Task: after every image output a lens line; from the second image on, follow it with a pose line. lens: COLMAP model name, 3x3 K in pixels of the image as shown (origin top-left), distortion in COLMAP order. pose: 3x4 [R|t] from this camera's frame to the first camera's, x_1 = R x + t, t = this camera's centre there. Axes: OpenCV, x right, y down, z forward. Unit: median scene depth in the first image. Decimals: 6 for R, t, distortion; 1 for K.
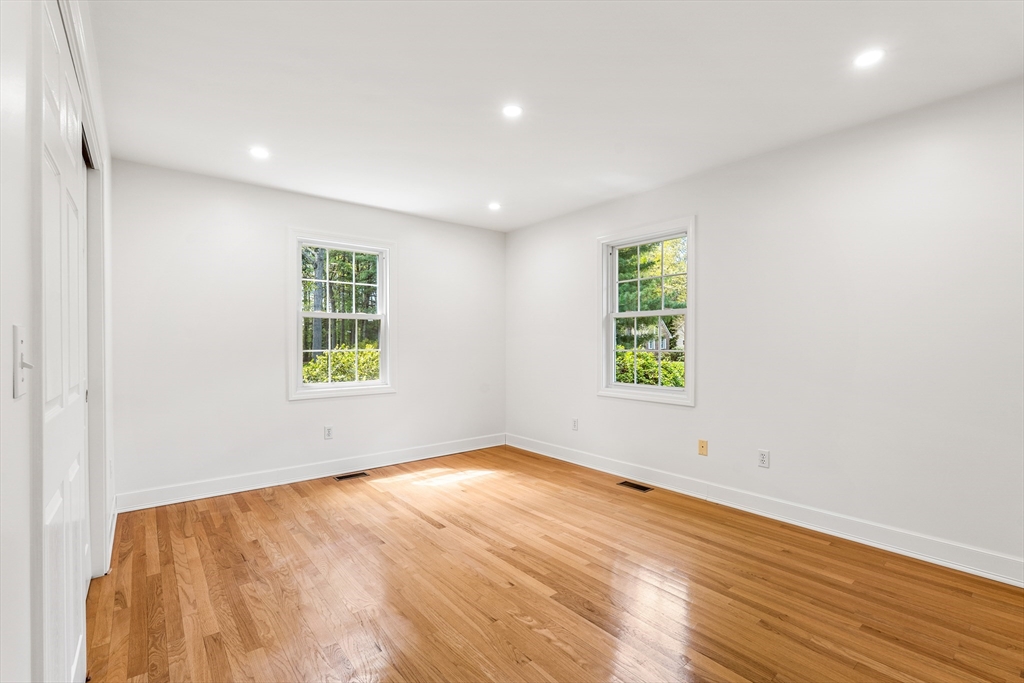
lens RADIAL K [[480.2, 0, 510.2], [0, 480.2, 337.4], [0, 0, 1]] dist [-0.000022, 0.000015]
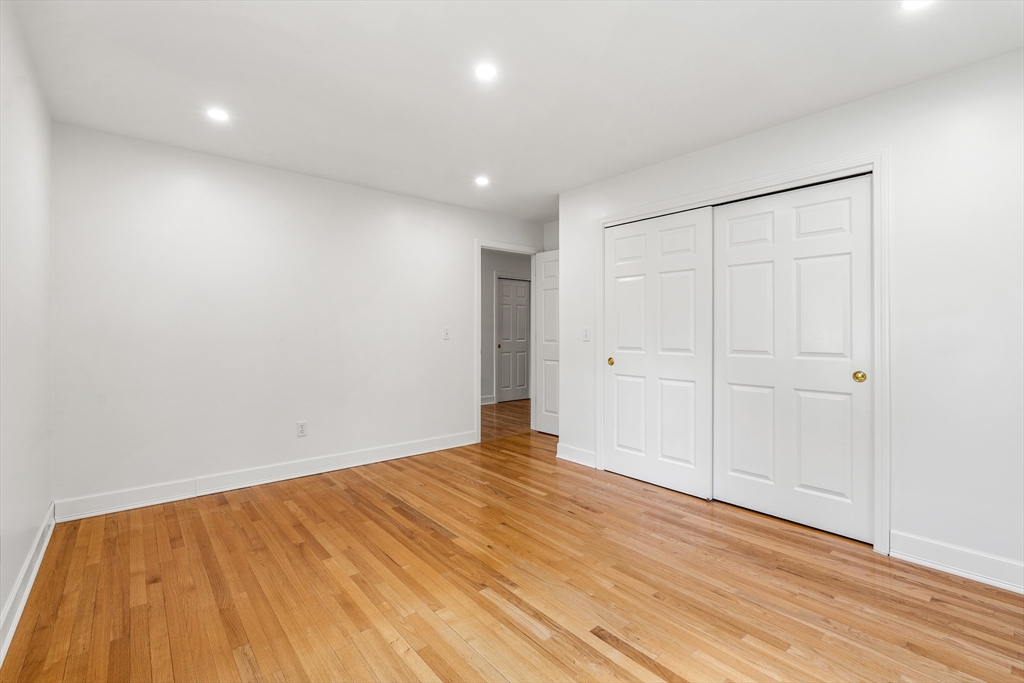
lens RADIAL K [[453.6, 0, 514.4], [0, 453.6, 338.4], [0, 0, 1]] dist [-0.005520, -0.000058]
pose [[-0.999705, 0.000788, -0.024284, -0.025540], [0.000575, 0.999961, 0.008800, 0.016549], [0.024290, 0.008783, -0.999666, 1.693161]]
